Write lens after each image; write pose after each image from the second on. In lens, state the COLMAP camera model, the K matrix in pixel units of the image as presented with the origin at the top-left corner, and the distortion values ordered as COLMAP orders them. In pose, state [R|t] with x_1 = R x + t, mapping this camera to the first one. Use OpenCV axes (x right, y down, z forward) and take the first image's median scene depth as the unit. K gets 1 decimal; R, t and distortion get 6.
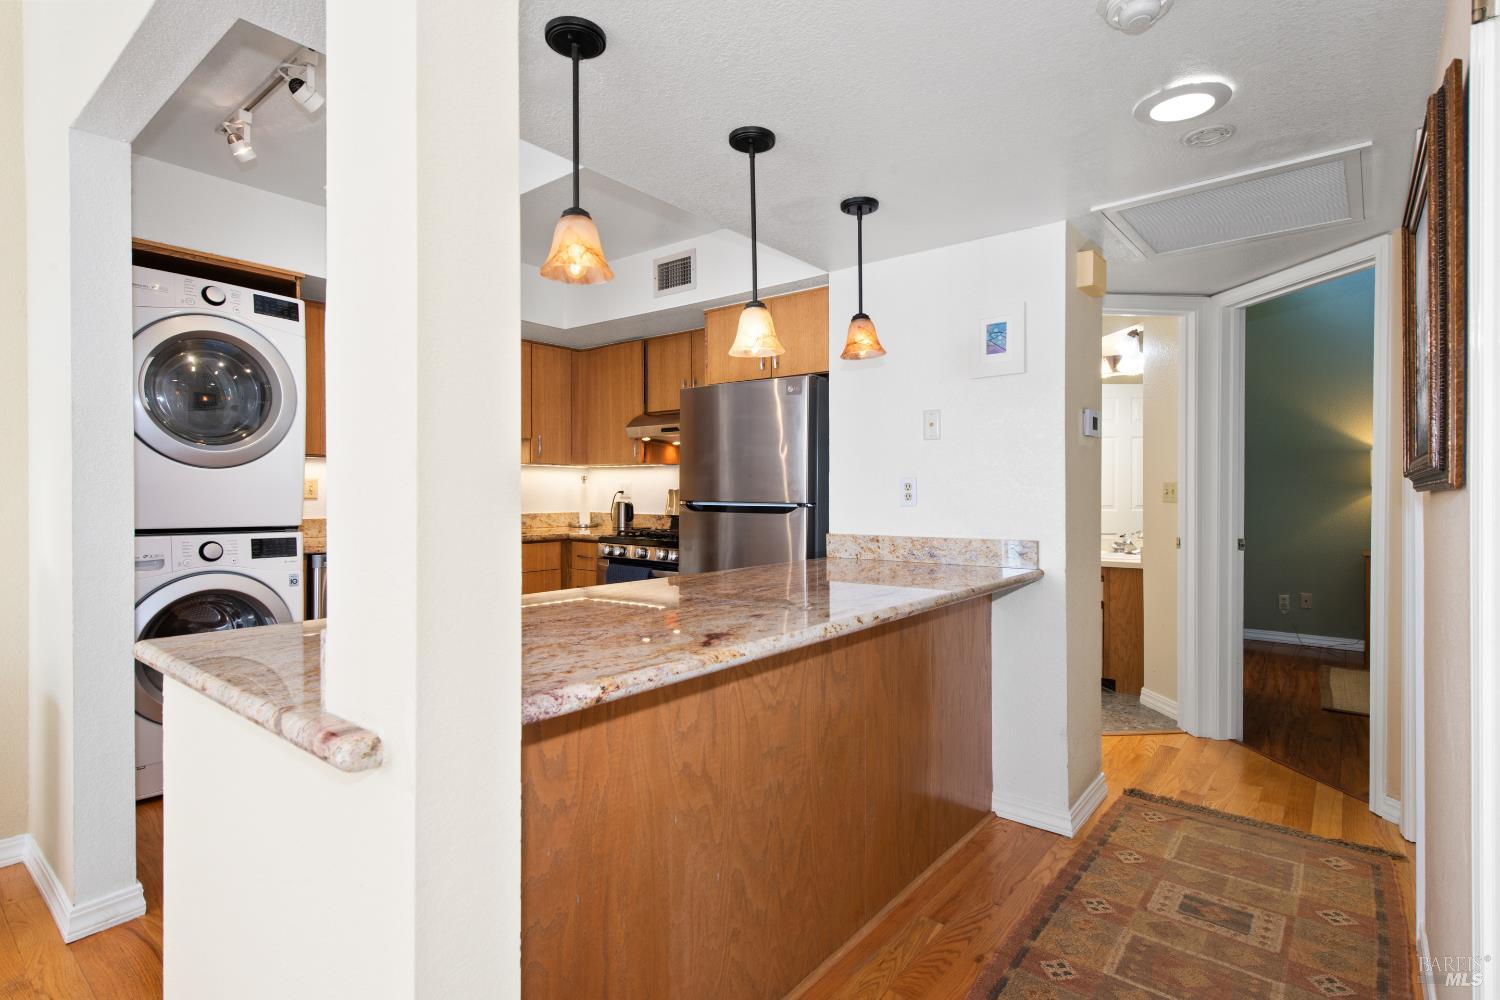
lens RADIAL K [[732.8, 0, 760.2], [0, 732.8, 492.1], [0, 0, 1]] dist [0.005299, -0.000020]
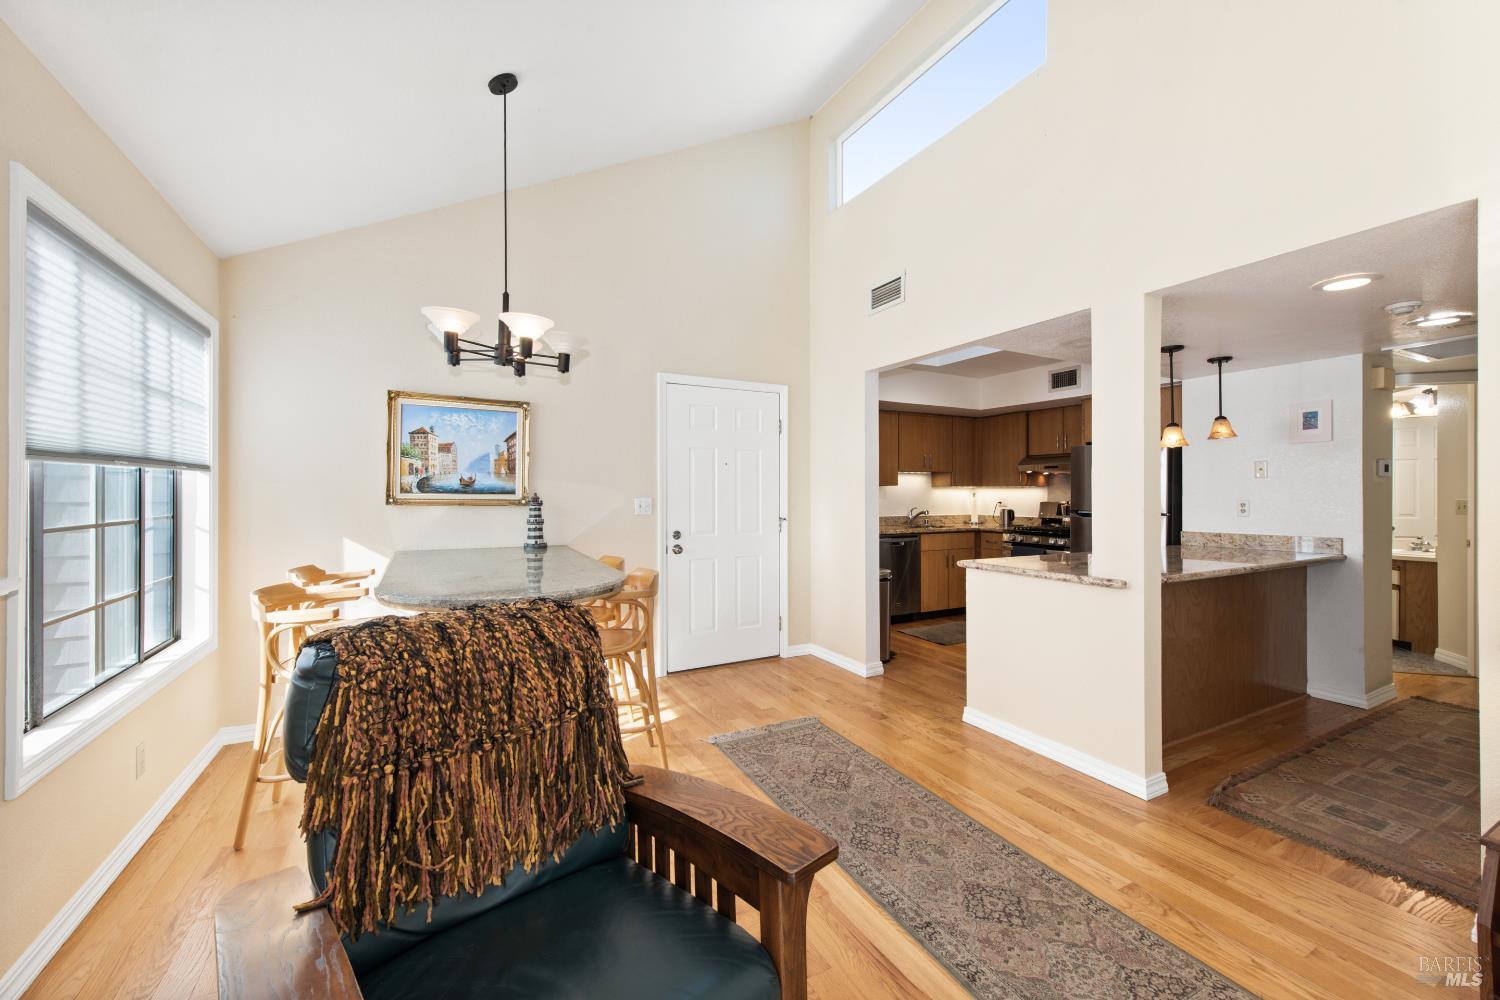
lens RADIAL K [[595.2, 0, 751.6], [0, 595.2, 495.0], [0, 0, 1]] dist [0.005607, -0.002380]
pose [[0.919654, -0.000502, -0.392728, -0.246186], [0.001577, 0.999996, 0.002415, -0.029079], [0.392726, -0.002841, 0.919651, -0.594334]]
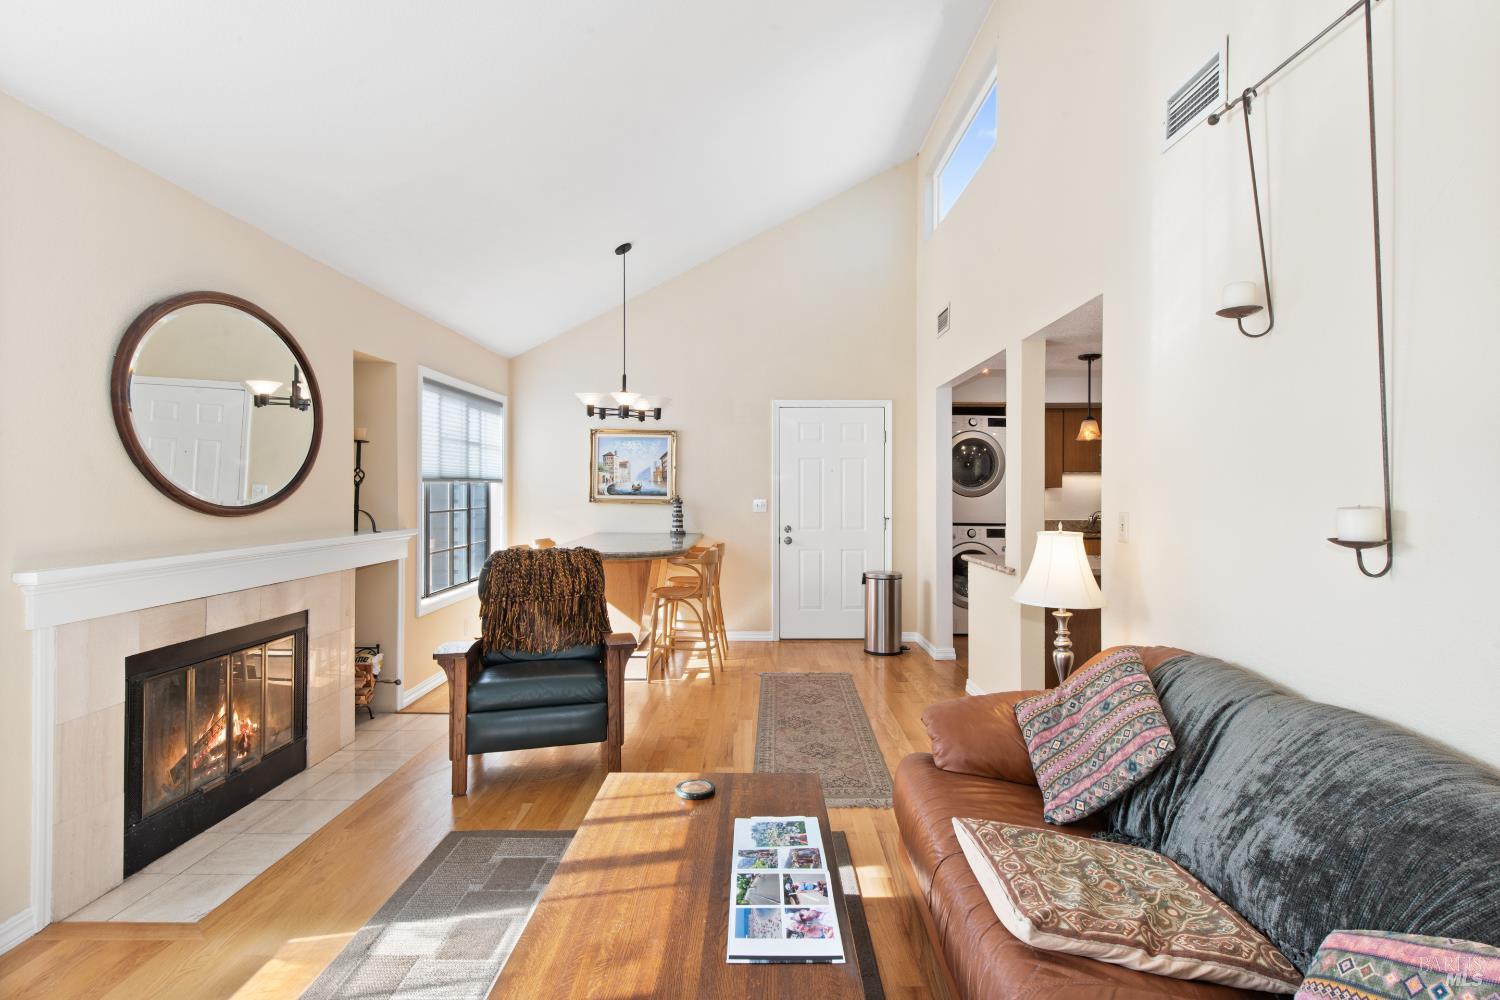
lens RADIAL K [[732.8, 0, 749.1], [0, 732.8, 496.2], [0, 0, 1]] dist [0.005299, -0.000020]
pose [[0.614500, 0.005278, -0.788899, 0.495634], [-0.000924, 0.999982, 0.005970, -0.038491], [0.788916, -0.002939, 0.614494, -0.748489]]
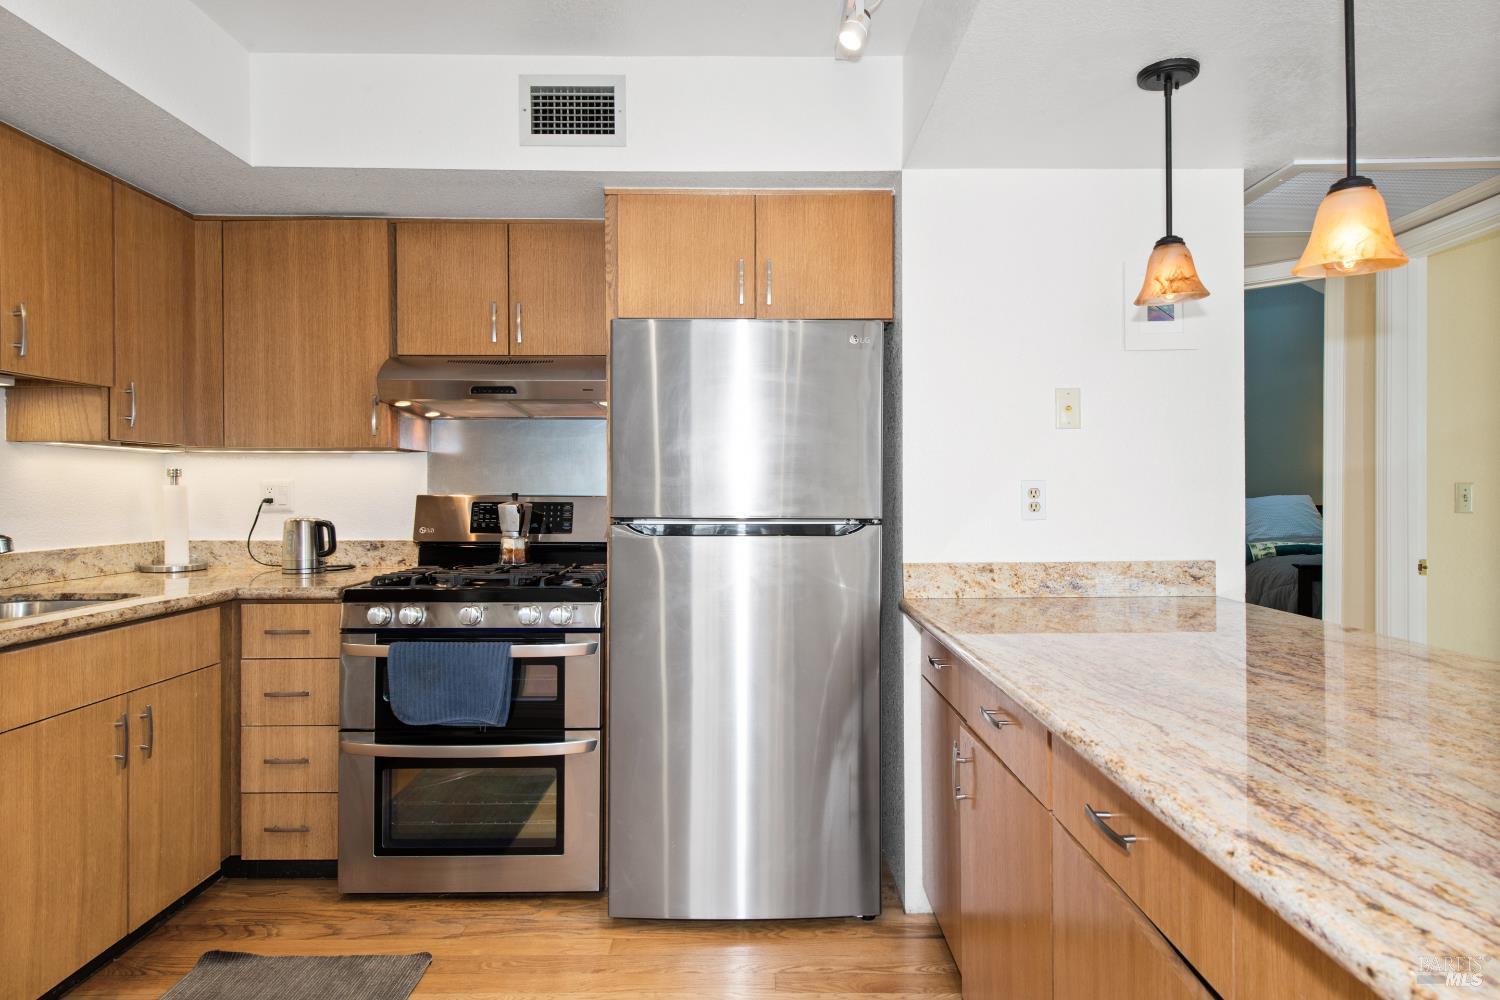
lens RADIAL K [[876.2, 0, 755.2], [0, 876.2, 493.5], [0, 0, 1]] dist [0.017174, -0.008205]
pose [[0.780841, -0.004158, 0.624716, -0.433284], [0.003380, 0.999991, 0.002430, -0.007749], [-0.624721, 0.000215, 0.780848, 0.393525]]
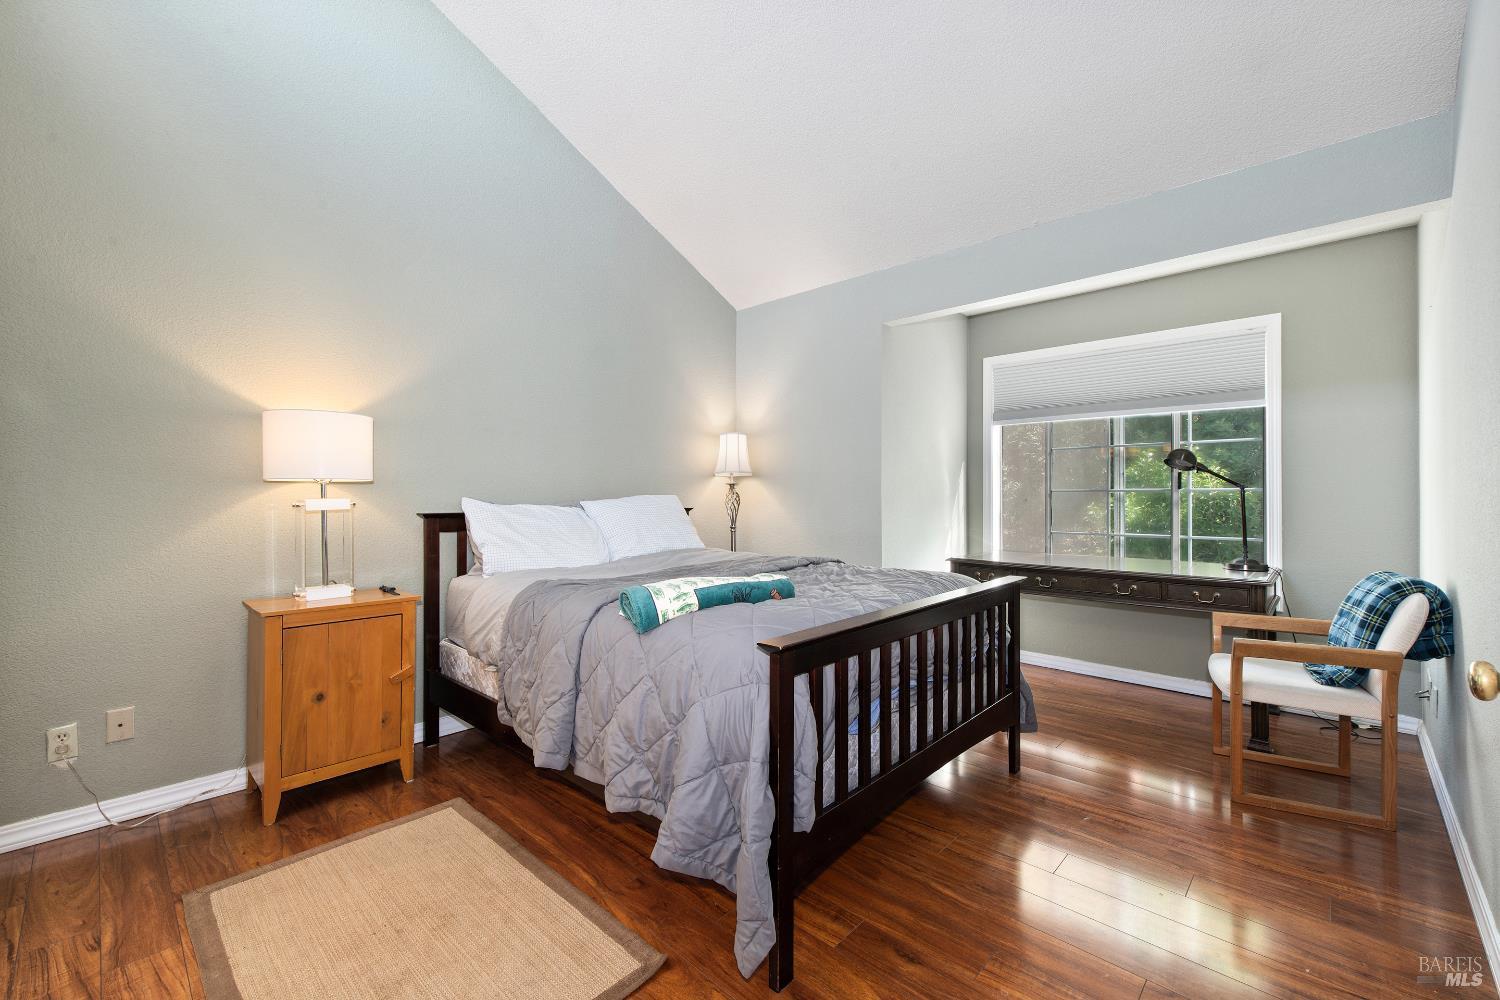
lens RADIAL K [[624.4, 0, 751.8], [0, 624.4, 496.6], [0, 0, 1]] dist [0.002413, 0.000252]
pose [[0.082697, 0.013721, 0.996480, 0.586384], [-0.000116, 0.999905, -0.013758, 0.014552], [-0.996575, 0.001022, 0.082690, 0.880483]]
